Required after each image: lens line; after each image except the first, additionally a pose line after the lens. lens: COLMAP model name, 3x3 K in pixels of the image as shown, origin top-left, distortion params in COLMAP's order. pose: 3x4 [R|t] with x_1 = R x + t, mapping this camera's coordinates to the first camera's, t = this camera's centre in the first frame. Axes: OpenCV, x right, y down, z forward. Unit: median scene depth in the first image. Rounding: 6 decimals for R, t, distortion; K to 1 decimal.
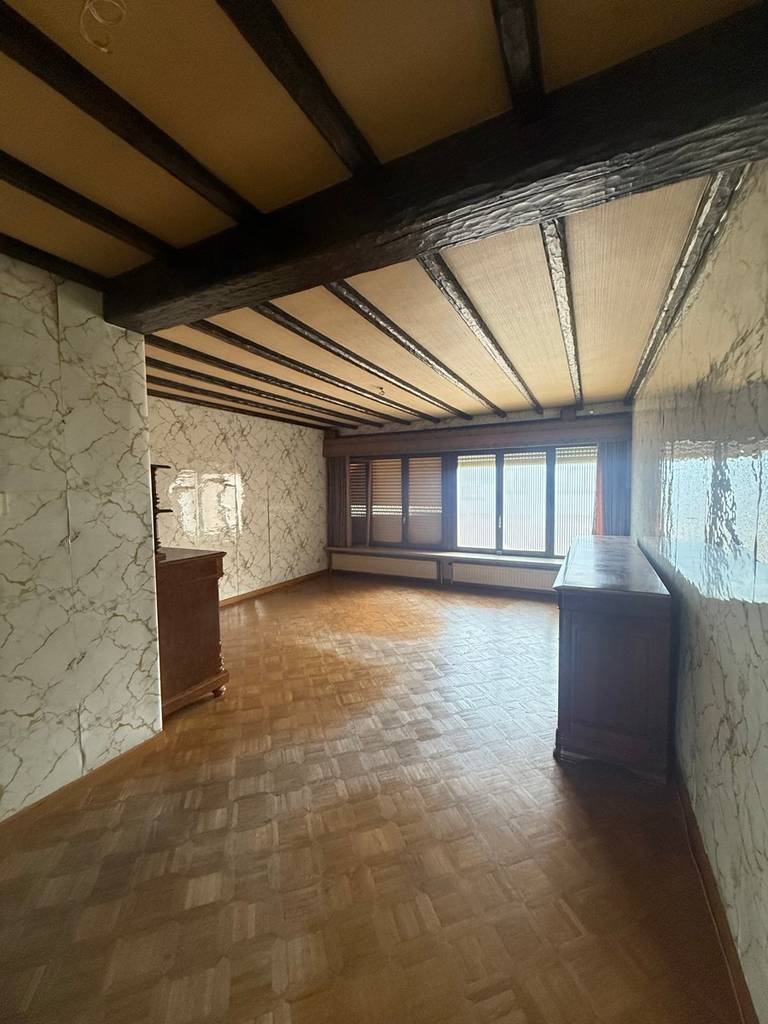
lens RADIAL K [[406.7, 0, 384.0], [0, 406.7, 512.0], [0, 0, 1]] dist [0.001355, 0.000118]
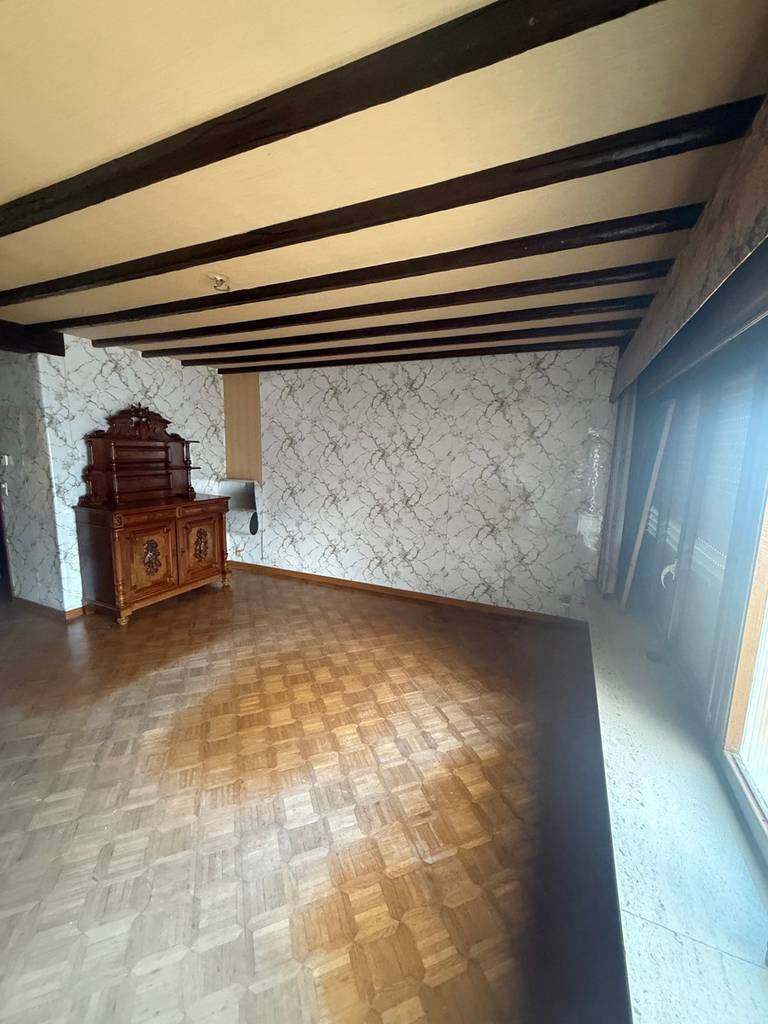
lens RADIAL K [[406.7, 0, 384.0], [0, 406.7, 512.0], [0, 0, 1]] dist [0.001355, 0.000118]
pose [[0.060490, 0.169201, -0.983723, 0.437999], [-0.081301, 0.983089, 0.164093, -0.084187], [0.994852, 0.070052, 0.073223, 0.909288]]
